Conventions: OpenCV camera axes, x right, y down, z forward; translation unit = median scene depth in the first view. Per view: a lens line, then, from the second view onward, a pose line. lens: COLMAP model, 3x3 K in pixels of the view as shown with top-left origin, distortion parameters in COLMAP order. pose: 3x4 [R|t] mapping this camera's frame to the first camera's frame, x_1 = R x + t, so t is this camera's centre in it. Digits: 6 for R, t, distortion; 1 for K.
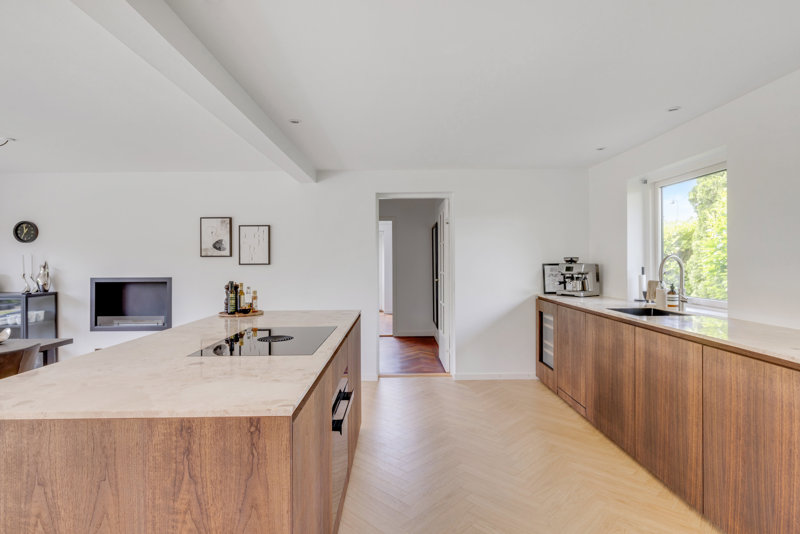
lens RADIAL K [[422.4, 0, 398.9], [0, 422.4, 259.2], [0, 0, 1]] dist [0.000200, -0.000513]
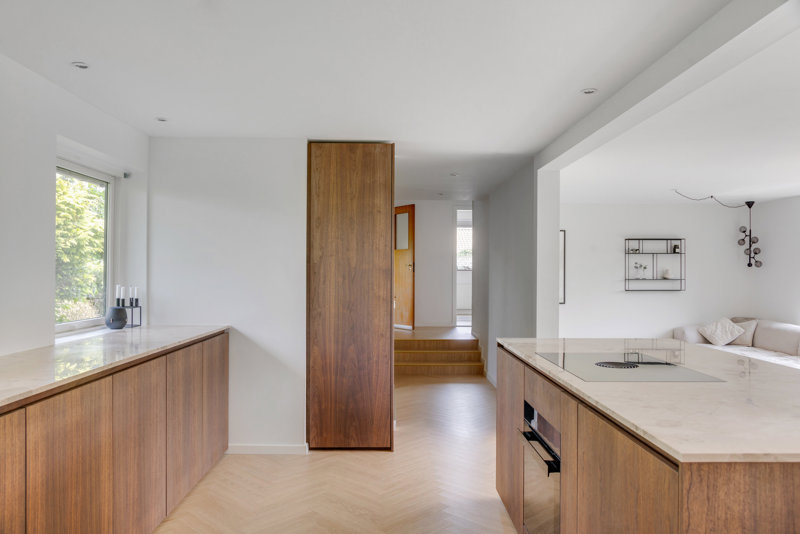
lens RADIAL K [[607.6, 0, 397.8], [0, 607.6, 268.4], [0, 0, 1]] dist [0.002410, -0.003686]
pose [[-0.999971, 0.005510, -0.005282, 0.071502], [0.005530, 0.999978, -0.003770, -0.001141], [0.005261, -0.003799, -0.999979, 1.035499]]
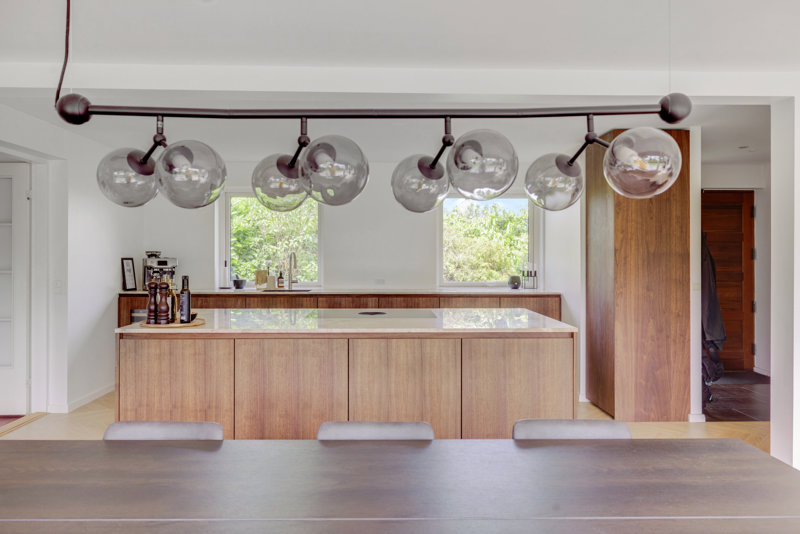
lens RADIAL K [[570.4, 0, 399.2], [0, 570.4, 264.2], [0, 0, 1]] dist [-0.012218, -0.001203]
pose [[-0.020222, -0.001910, 0.999794, -0.897812], [-0.002304, 0.999996, 0.001864, 0.020479], [-0.999793, -0.002266, -0.020226, 0.447748]]
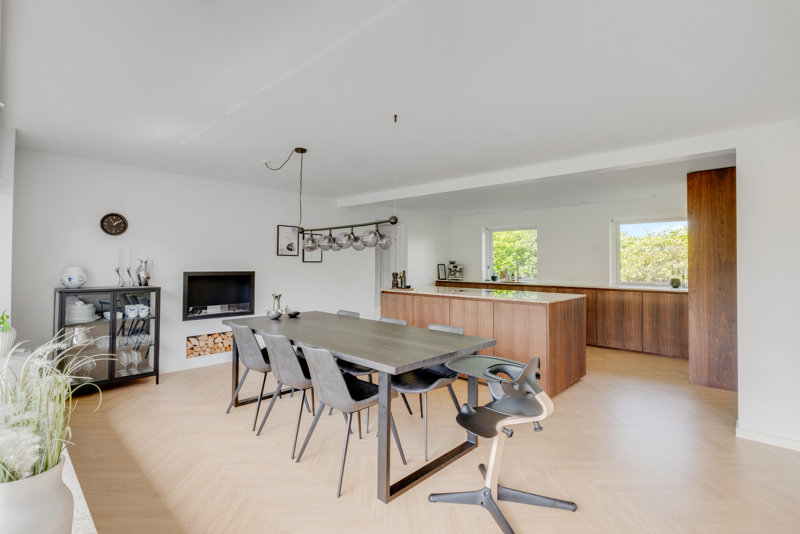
lens RADIAL K [[378.4, 0, 397.8], [0, 378.4, 259.2], [0, 0, 1]] dist [-0.003093, 0.000615]
pose [[0.691961, 0.023000, 0.721569, -1.062442], [-0.013944, 0.999732, -0.018495, 0.022601], [-0.721800, 0.002736, 0.692096, -0.066692]]
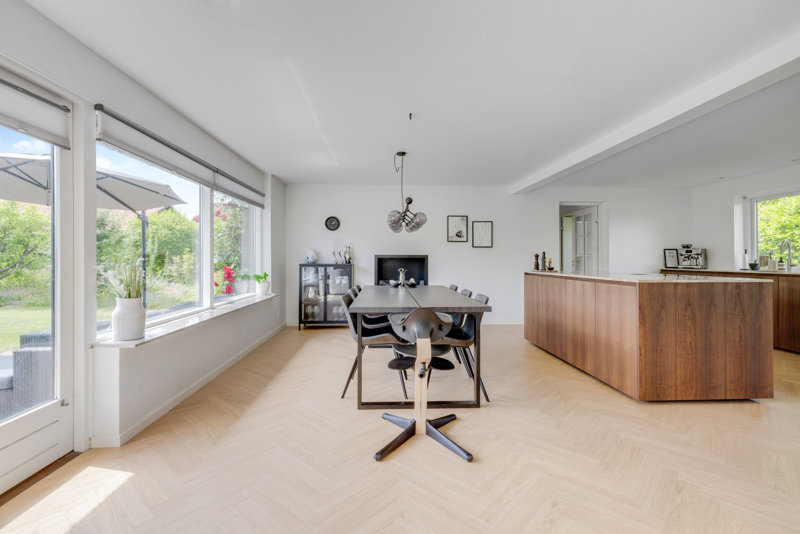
lens RADIAL K [[378.4, 0, 398.0], [0, 378.4, 258.6], [0, 0, 1]] dist [-0.003093, 0.000615]
pose [[0.999035, 0.010899, 0.042540, -0.713070], [-0.010842, 0.999940, -0.001561, 0.060004], [-0.042554, 0.001098, 0.999094, -0.354662]]
